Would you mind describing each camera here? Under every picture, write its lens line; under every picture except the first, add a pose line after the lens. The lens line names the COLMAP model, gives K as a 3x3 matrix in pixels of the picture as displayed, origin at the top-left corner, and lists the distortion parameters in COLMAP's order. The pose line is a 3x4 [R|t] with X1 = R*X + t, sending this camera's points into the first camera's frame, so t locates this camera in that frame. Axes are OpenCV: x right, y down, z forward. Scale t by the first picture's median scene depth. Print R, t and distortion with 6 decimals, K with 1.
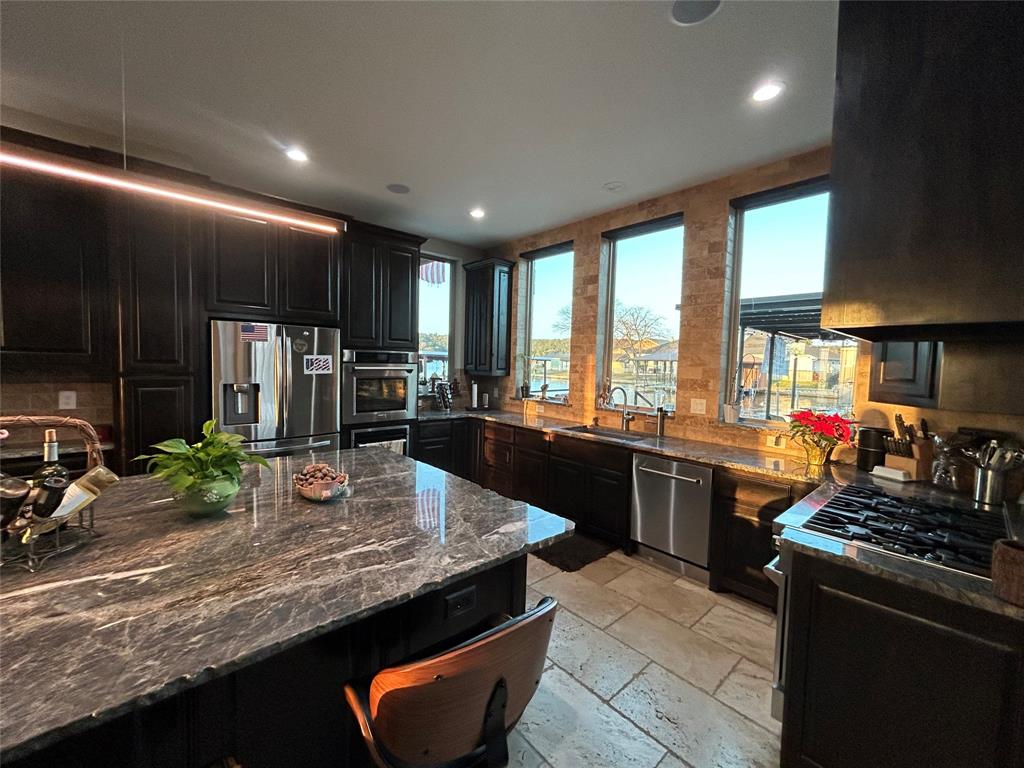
lens RADIAL K [[414.8, 0, 510.4], [0, 414.8, 382.0], [0, 0, 1]] dist [-0.001596, 0.000022]
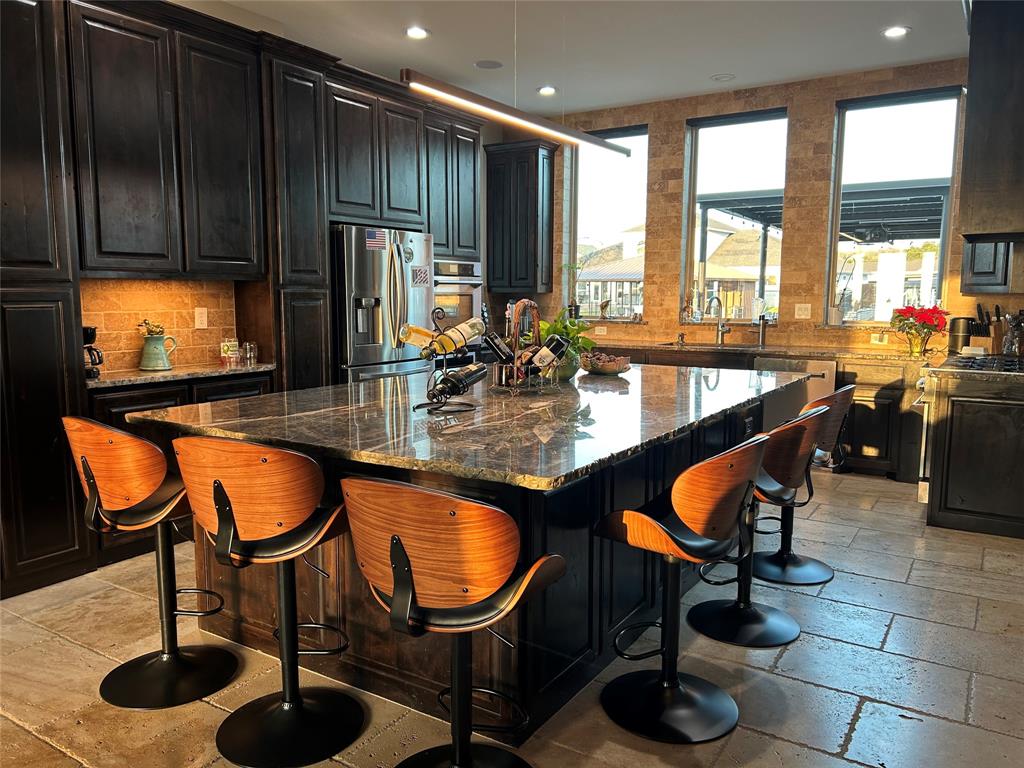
lens RADIAL K [[770.7, 0, 512.0], [0, 770.7, 384.0], [0, 0, 1]] dist [0.048553, -0.058138]
pose [[0.963805, -0.055069, 0.260860, -0.640548], [0.035480, 0.996226, 0.079220, 0.054362], [-0.264238, -0.067097, 0.962121, -0.548719]]
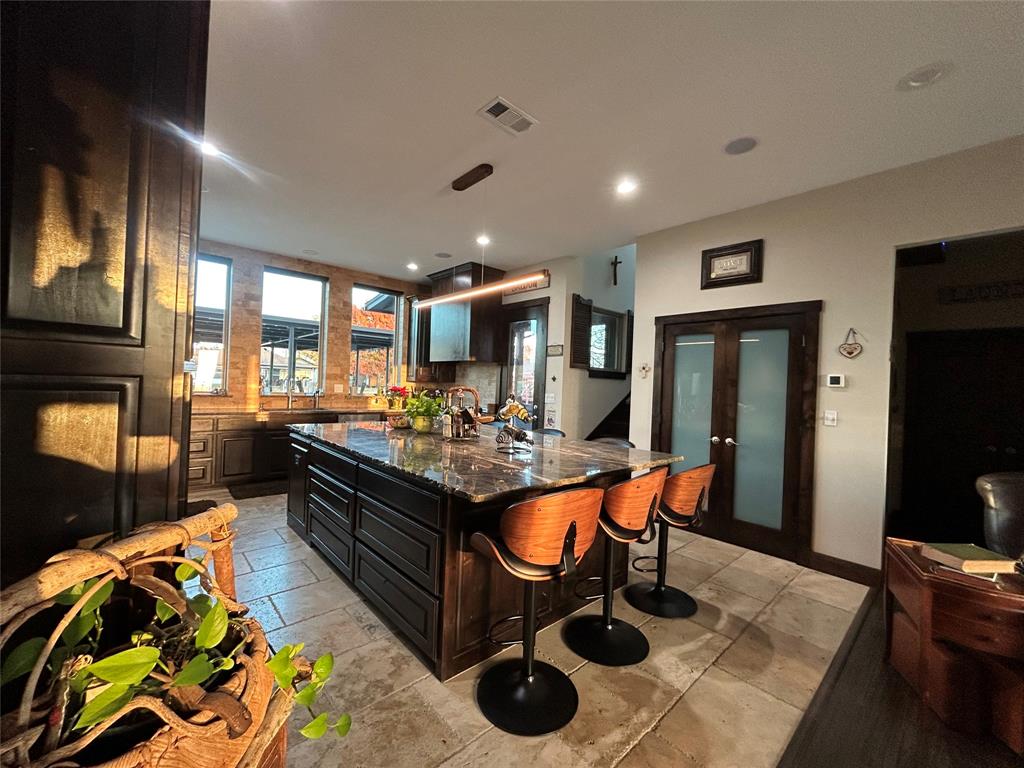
lens RADIAL K [[414.8, 0, 510.4], [0, 414.8, 382.0], [0, 0, 1]] dist [-0.001596, 0.000022]
pose [[-0.007020, -0.018990, 0.999795, -1.244147], [0.011957, 0.999747, 0.019073, 0.003741], [-0.999904, 0.012088, -0.006791, 0.235529]]
